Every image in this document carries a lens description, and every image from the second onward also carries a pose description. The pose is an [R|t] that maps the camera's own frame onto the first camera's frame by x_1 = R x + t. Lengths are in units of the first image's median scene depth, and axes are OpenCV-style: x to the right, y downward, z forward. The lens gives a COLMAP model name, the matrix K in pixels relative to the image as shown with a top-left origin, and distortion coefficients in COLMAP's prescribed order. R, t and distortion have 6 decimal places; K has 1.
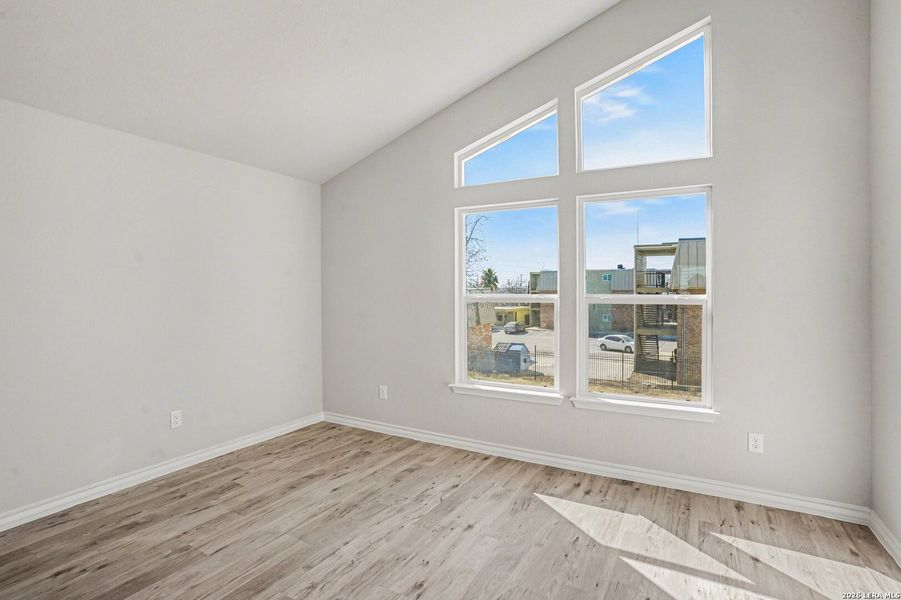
lens RADIAL K [[445.6, 0, 448.3], [0, 445.6, 300.2], [0, 0, 1]] dist [-0.067632, 0.030741]
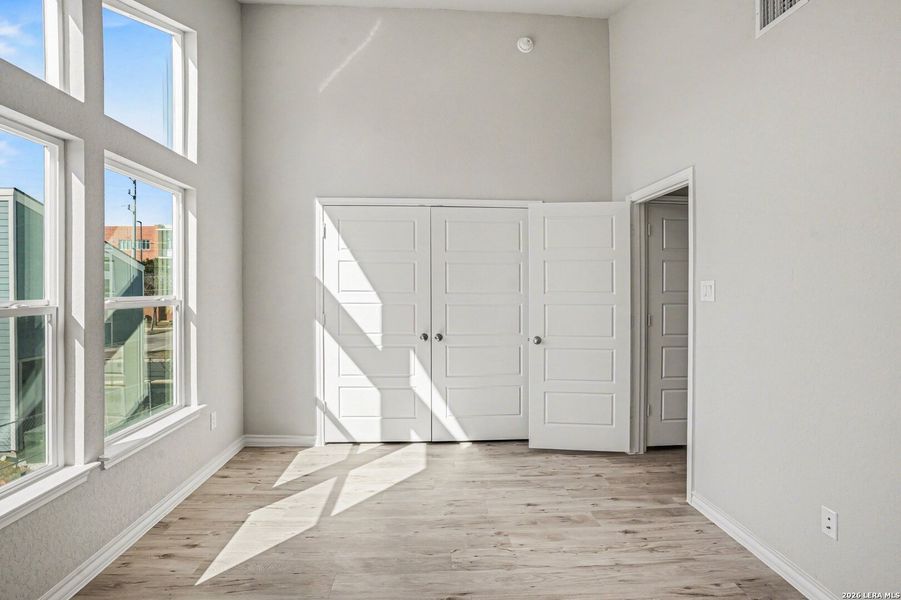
lens RADIAL K [[445.6, 0, 448.1], [0, 445.6, 290.2], [0, 0, 1]] dist [-0.067632, 0.030741]
pose [[-0.524355, -0.007378, 0.851468, -0.659475], [0.016601, 0.999684, 0.018886, -0.034186], [-0.851338, 0.024038, -0.524067, 1.130869]]
